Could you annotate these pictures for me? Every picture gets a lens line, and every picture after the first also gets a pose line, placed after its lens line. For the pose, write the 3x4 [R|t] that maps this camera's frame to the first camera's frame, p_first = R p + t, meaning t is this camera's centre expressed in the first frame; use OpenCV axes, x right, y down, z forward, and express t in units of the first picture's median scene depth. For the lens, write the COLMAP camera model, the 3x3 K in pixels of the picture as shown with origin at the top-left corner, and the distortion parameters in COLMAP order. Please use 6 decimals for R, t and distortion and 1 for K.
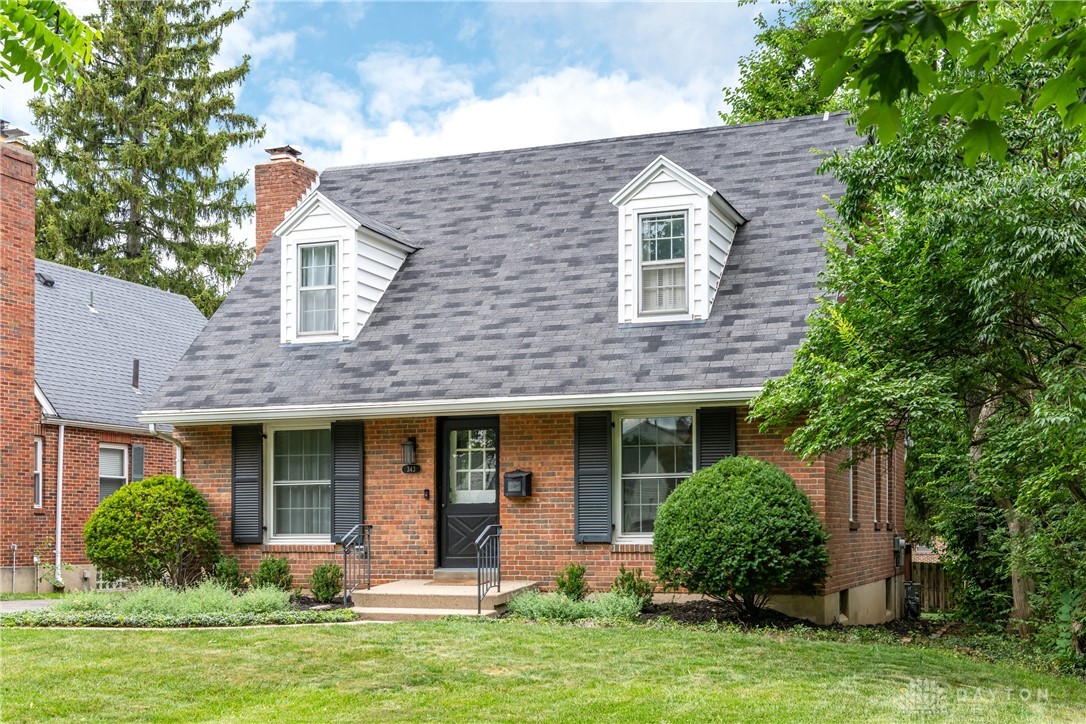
lens RADIAL K [[1360.2, 0, 543.0], [0, 1360.2, 362.0], [0, 0, 1]] dist [0.004863, 0.003616]
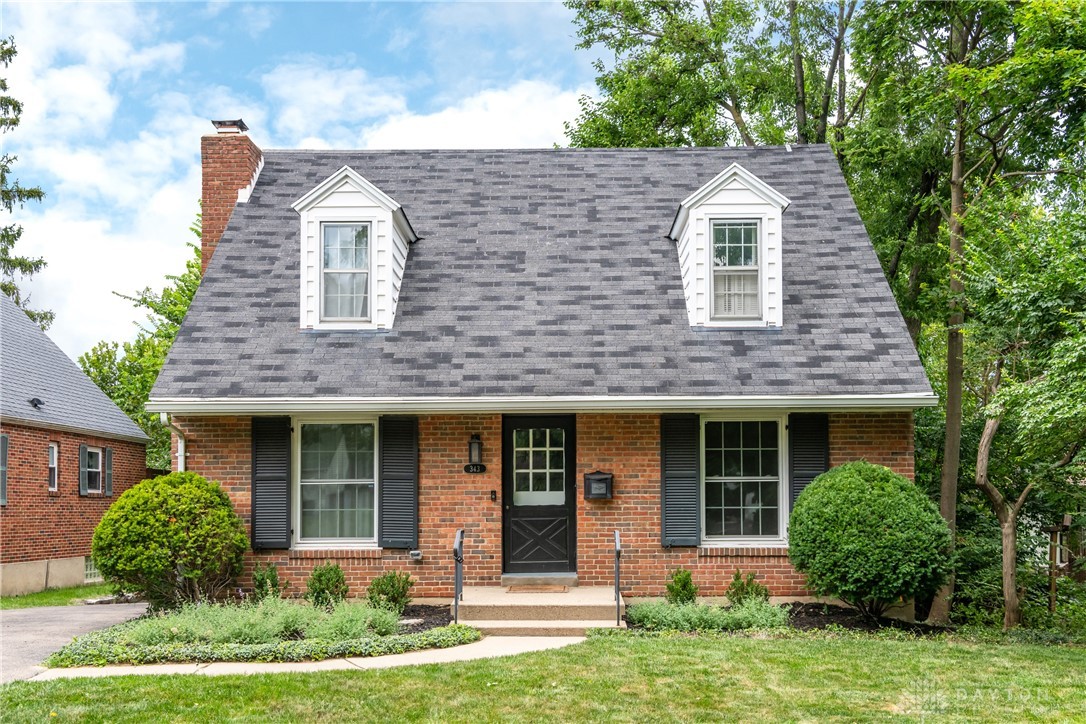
lens RADIAL K [[1119.9, 0, 543.7], [0, 1119.9, 382.2], [0, 0, 1]] dist [0.010971, 0.001281]
pose [[0.938159, 0.038033, 0.344110, -0.321263], [-0.041003, 0.999158, 0.001355, 0.015868], [-0.343769, -0.015381, 0.938928, 0.256443]]
